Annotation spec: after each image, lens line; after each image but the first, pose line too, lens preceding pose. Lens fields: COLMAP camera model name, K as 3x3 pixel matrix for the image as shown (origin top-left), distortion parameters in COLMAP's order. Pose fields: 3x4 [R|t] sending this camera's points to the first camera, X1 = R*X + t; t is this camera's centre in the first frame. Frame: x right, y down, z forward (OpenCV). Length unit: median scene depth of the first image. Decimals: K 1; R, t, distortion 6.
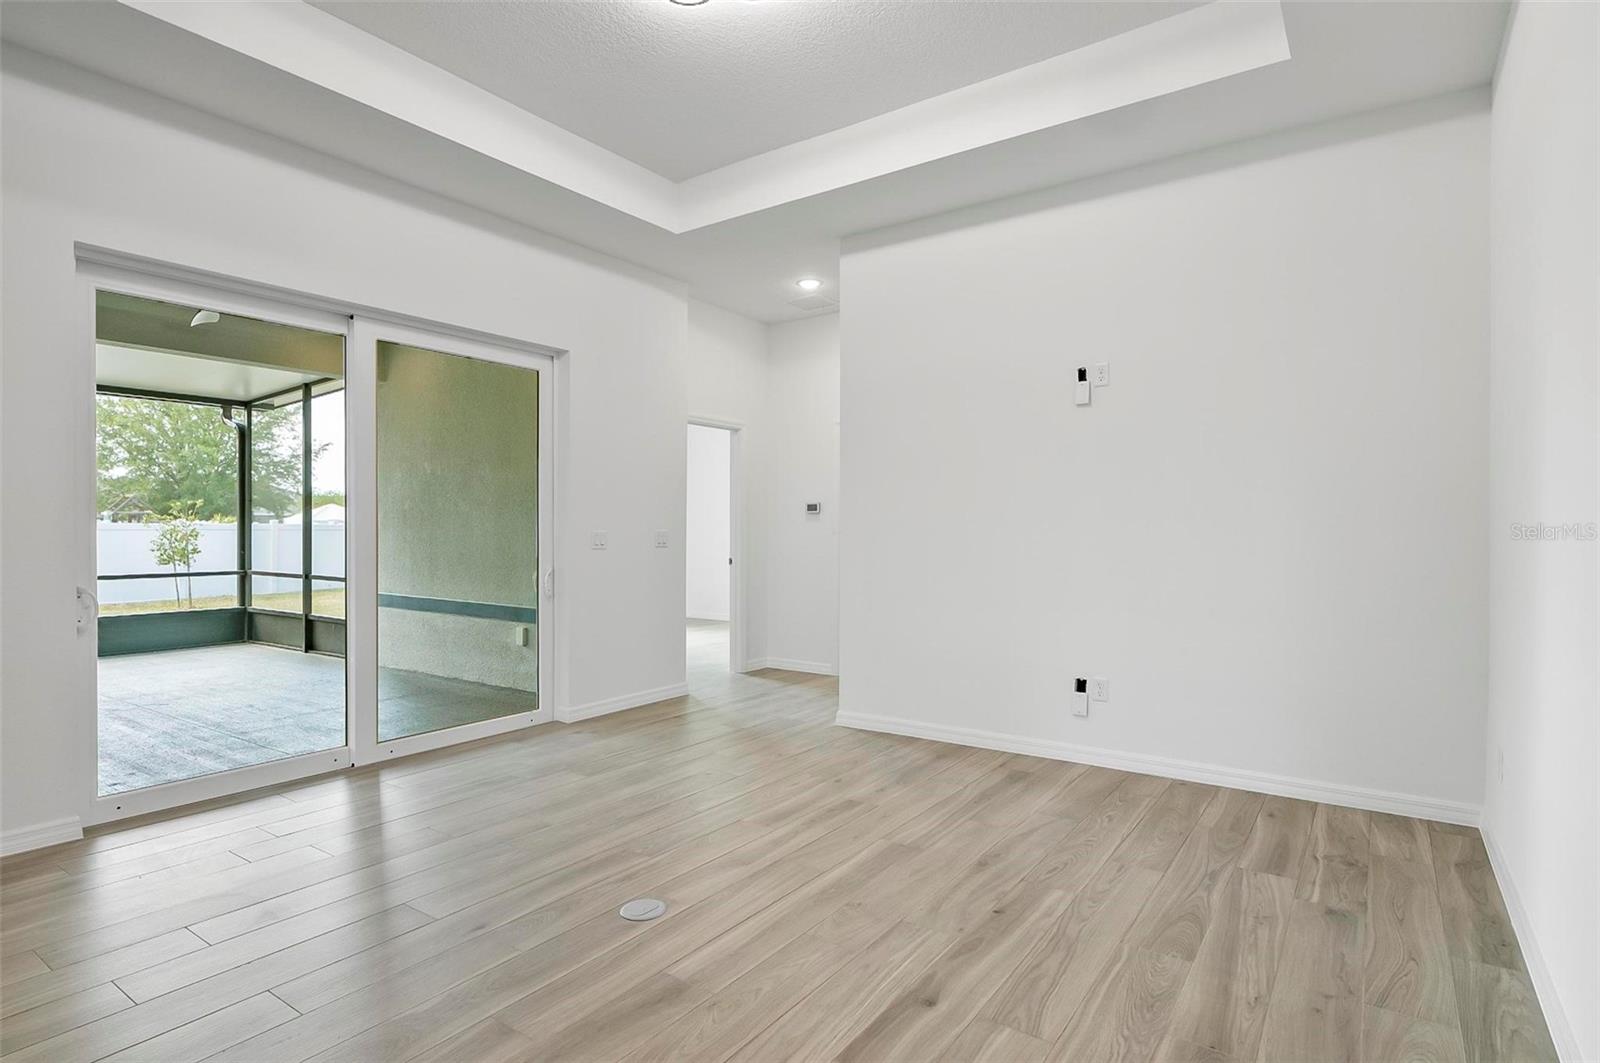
lens RADIAL K [[831.2, 0, 805.7], [0, 831.2, 538.1], [0, 0, 1]] dist [-0.000563, -0.000148]
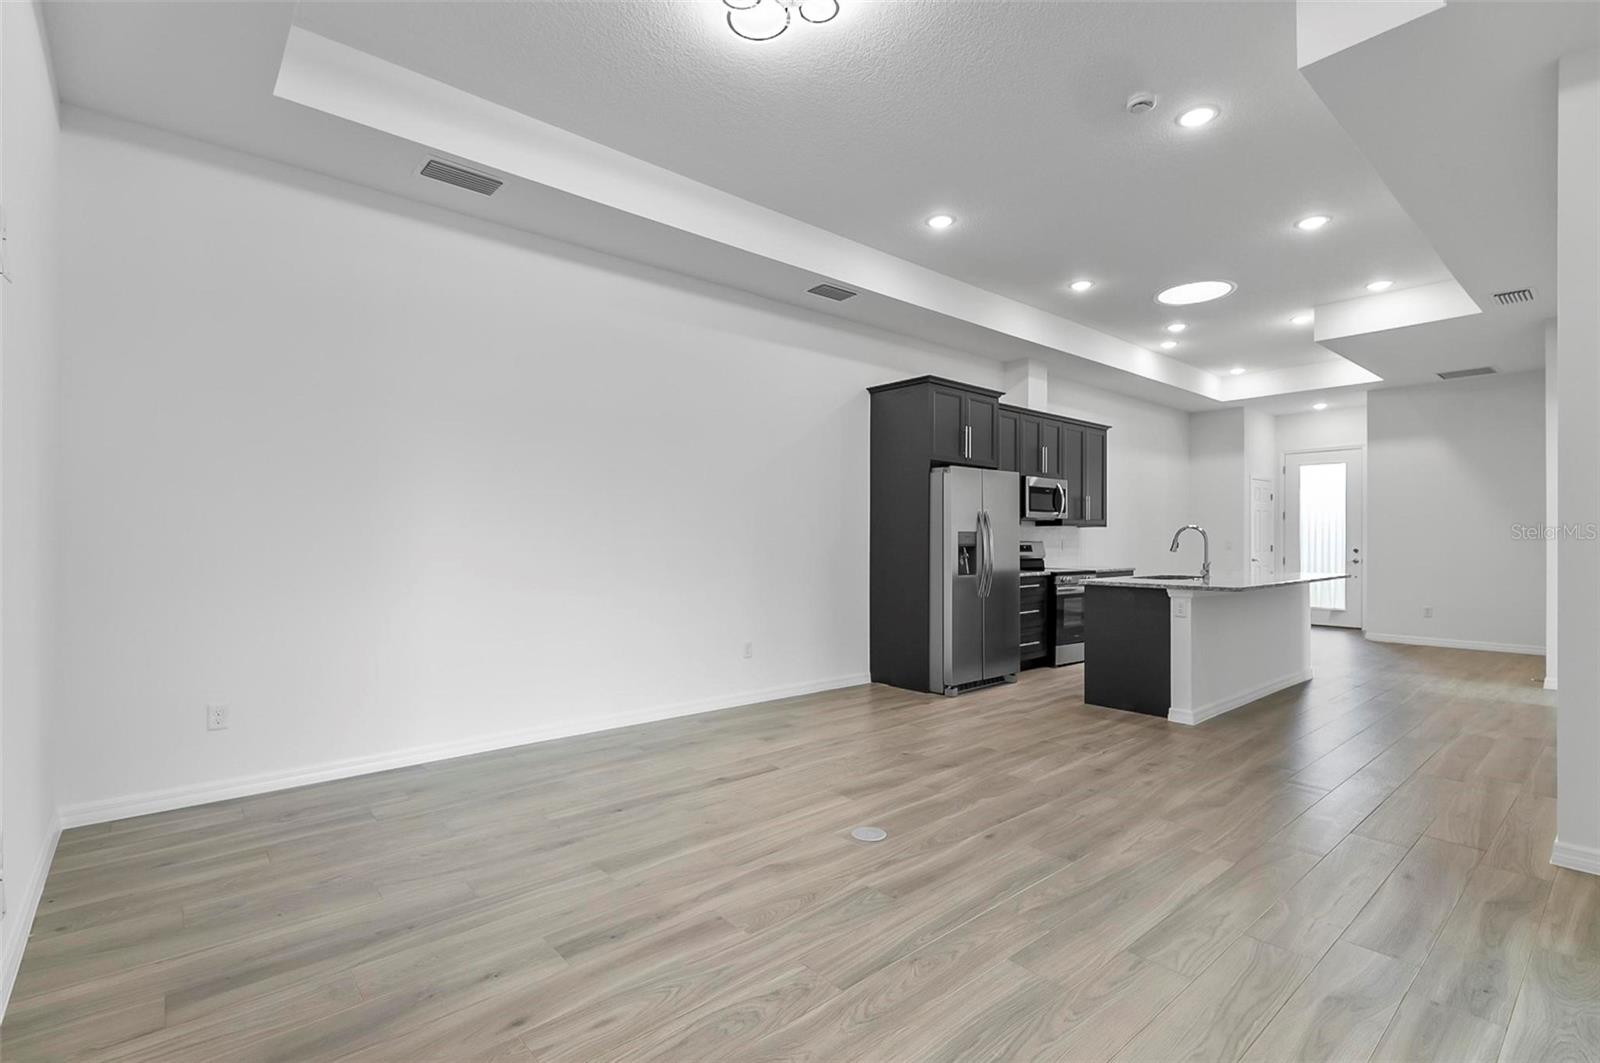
lens RADIAL K [[743.8, 0, 806.9], [0, 743.8, 536.5], [0, 0, 1]] dist [0.005409, 0.000396]
pose [[-0.970638, -0.004875, 0.240494, -0.291328], [-0.002580, 0.999948, 0.009858, -0.020534], [-0.240530, 0.008948, -0.970601, 1.652459]]
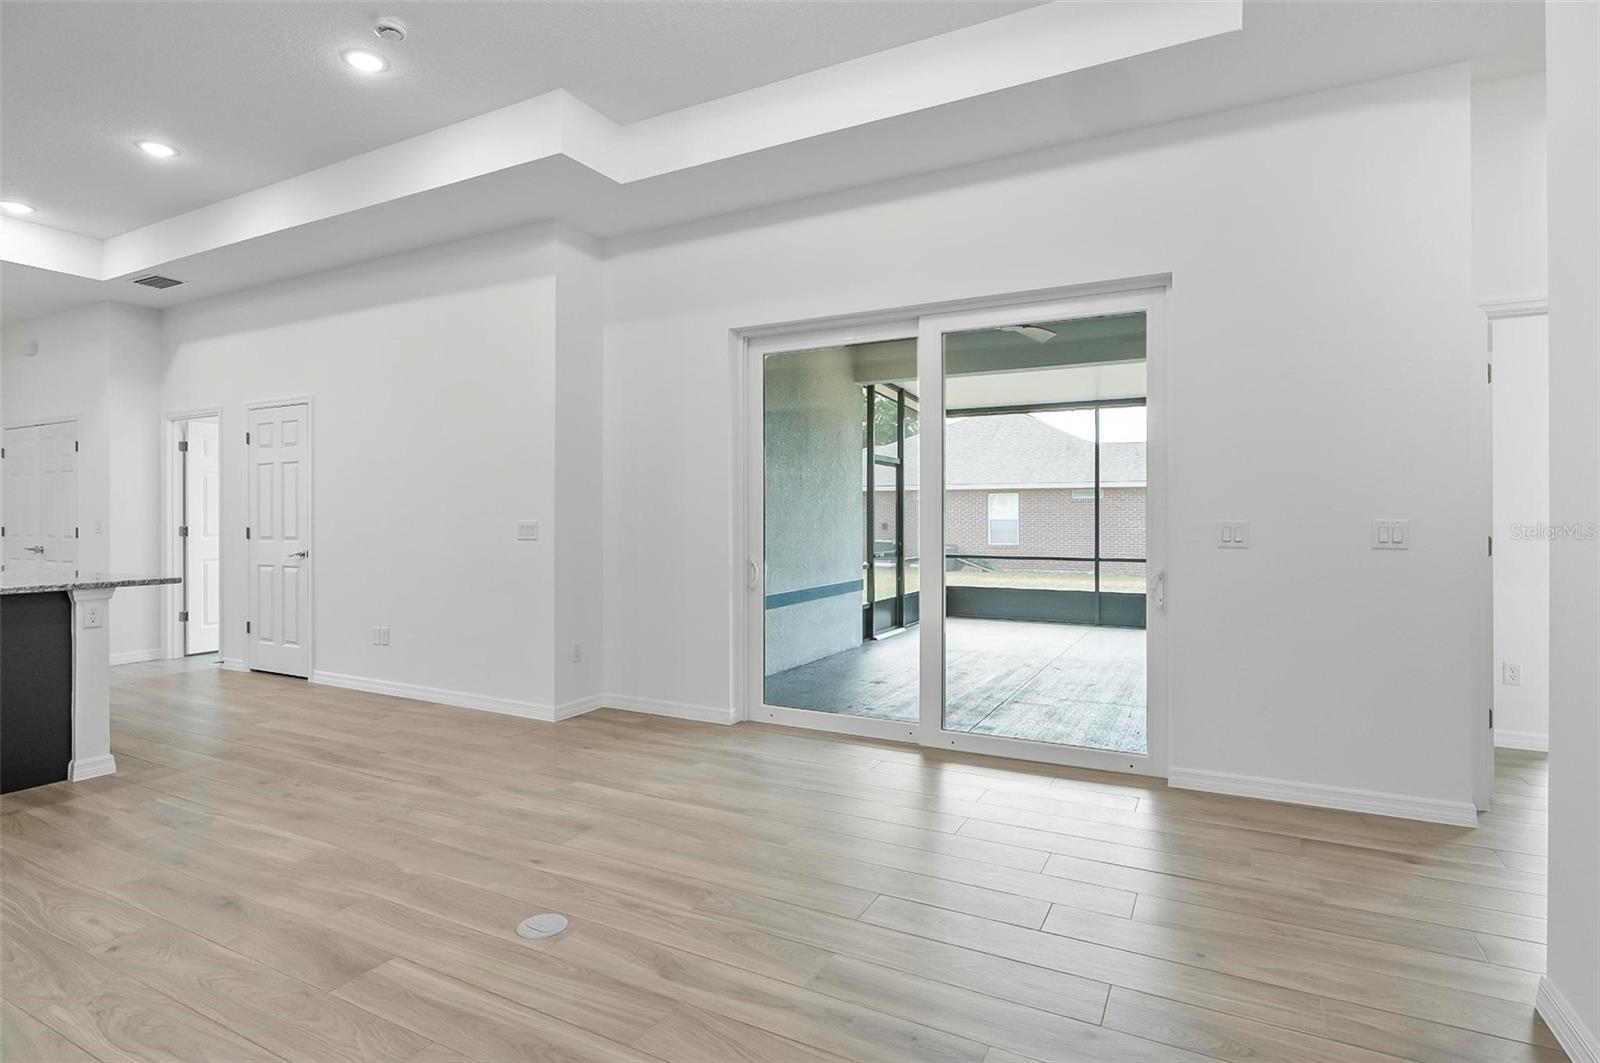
lens RADIAL K [[812.9, 0, 802.5], [0, 812.9, 508.9], [0, 0, 1]] dist [-0.002509, 0.000071]
pose [[0.120430, -0.012738, -0.992640, 0.578860], [-0.008858, 0.999864, -0.013905, -0.008425], [0.992682, 0.010468, 0.120301, 0.906343]]
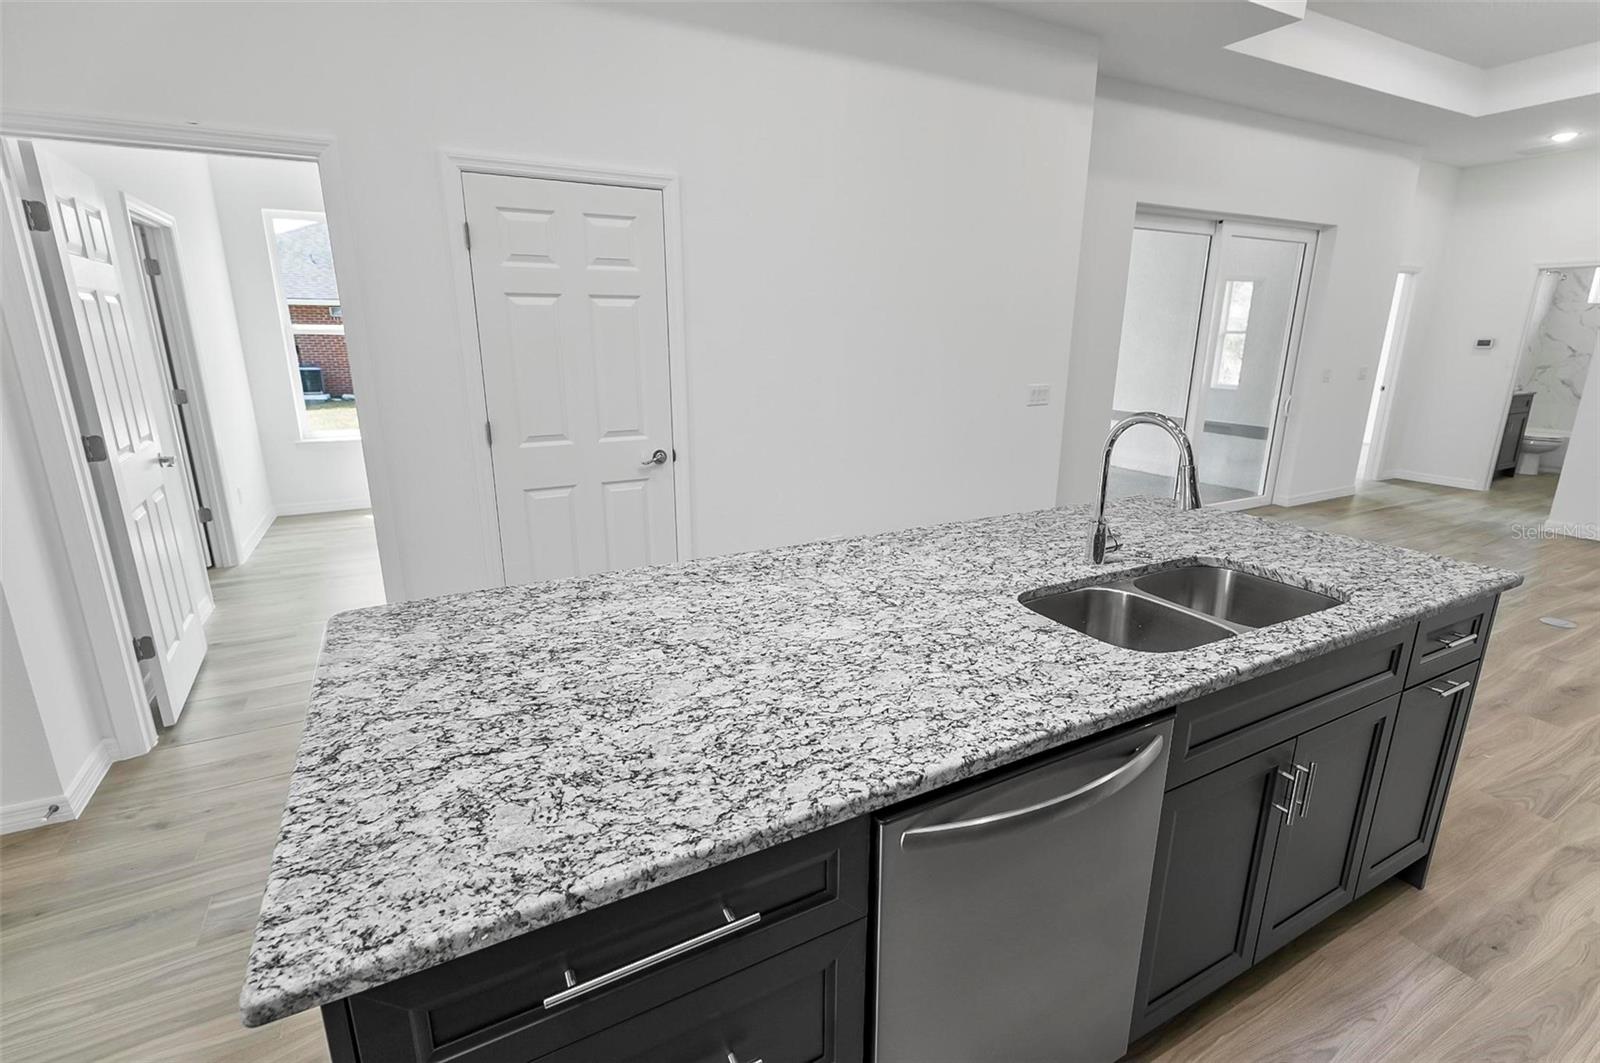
lens RADIAL K [[732.9, 0, 800.7], [0, 732.9, 525.1], [0, 0, 1]] dist [0.012231, -0.006085]
pose [[0.887036, 0.117198, -0.446578, -0.702597], [-0.005162, 0.969703, 0.244232, -0.075727], [0.461672, -0.214337, 0.860766, -0.723108]]
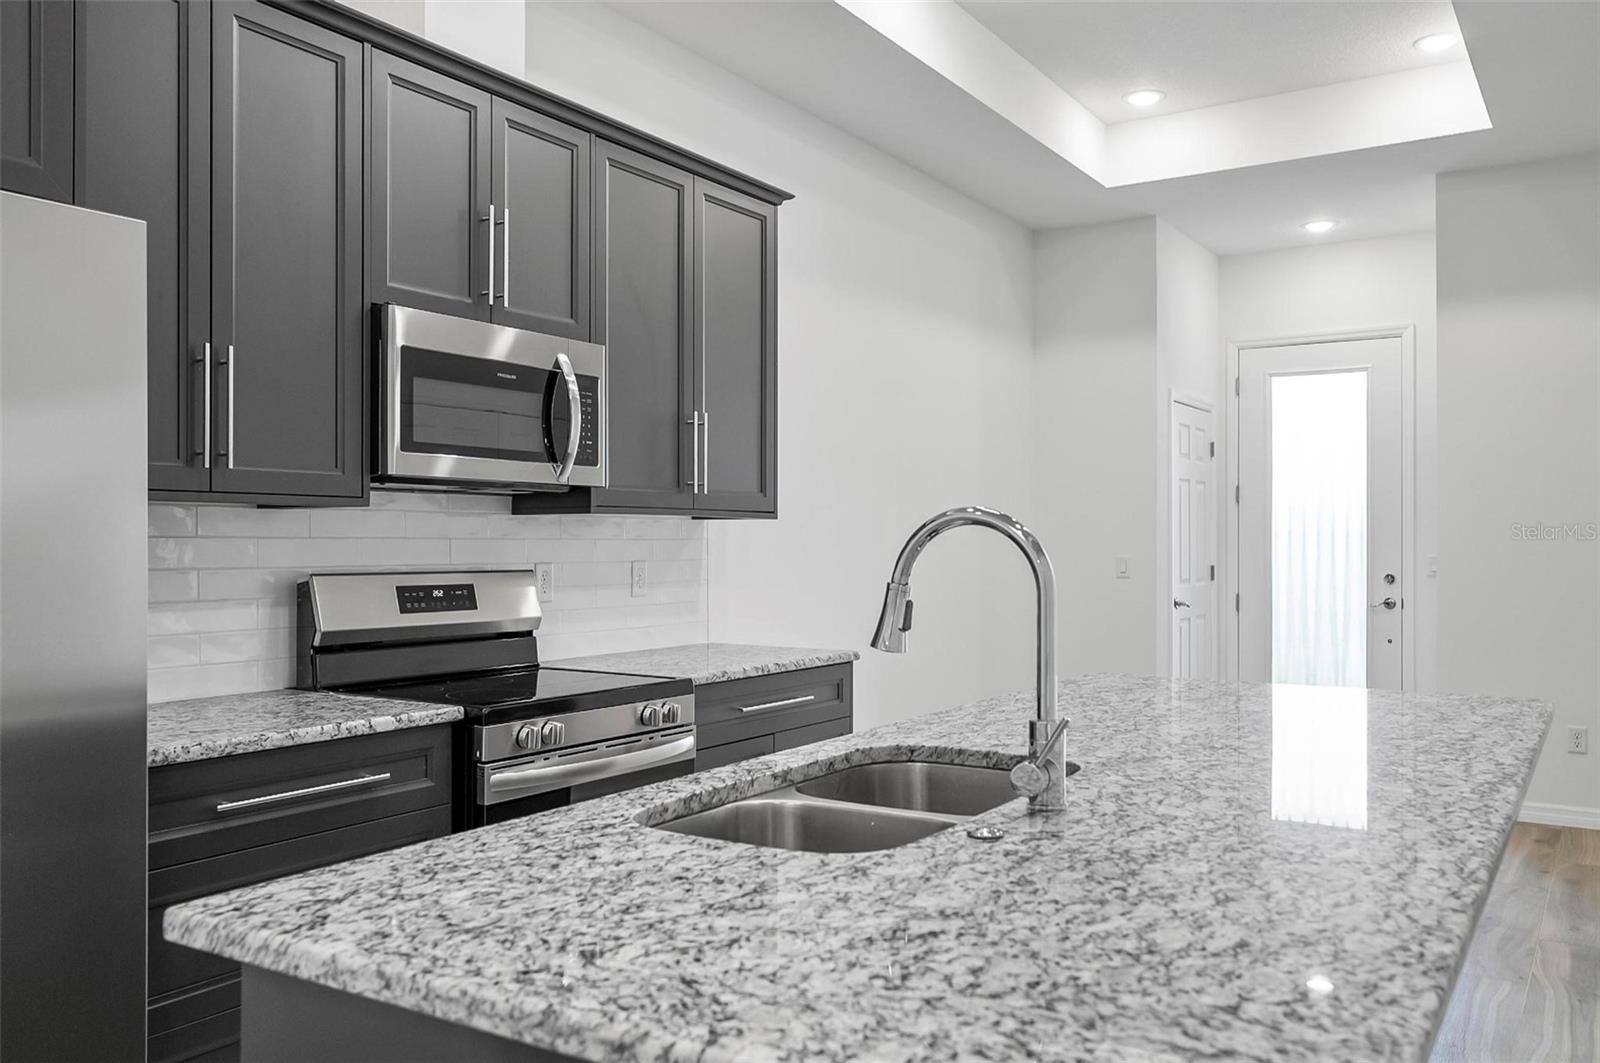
lens RADIAL K [[1266.1, 0, 800.0], [0, 1266.1, 531.5], [0, 0, 1]] dist [-0.004708, -0.002173]
pose [[-0.999413, -0.004649, -0.033933, -0.637981], [-0.004761, 0.999983, 0.003239, -0.021317], [0.033917, 0.003399, -0.999419, 0.328458]]
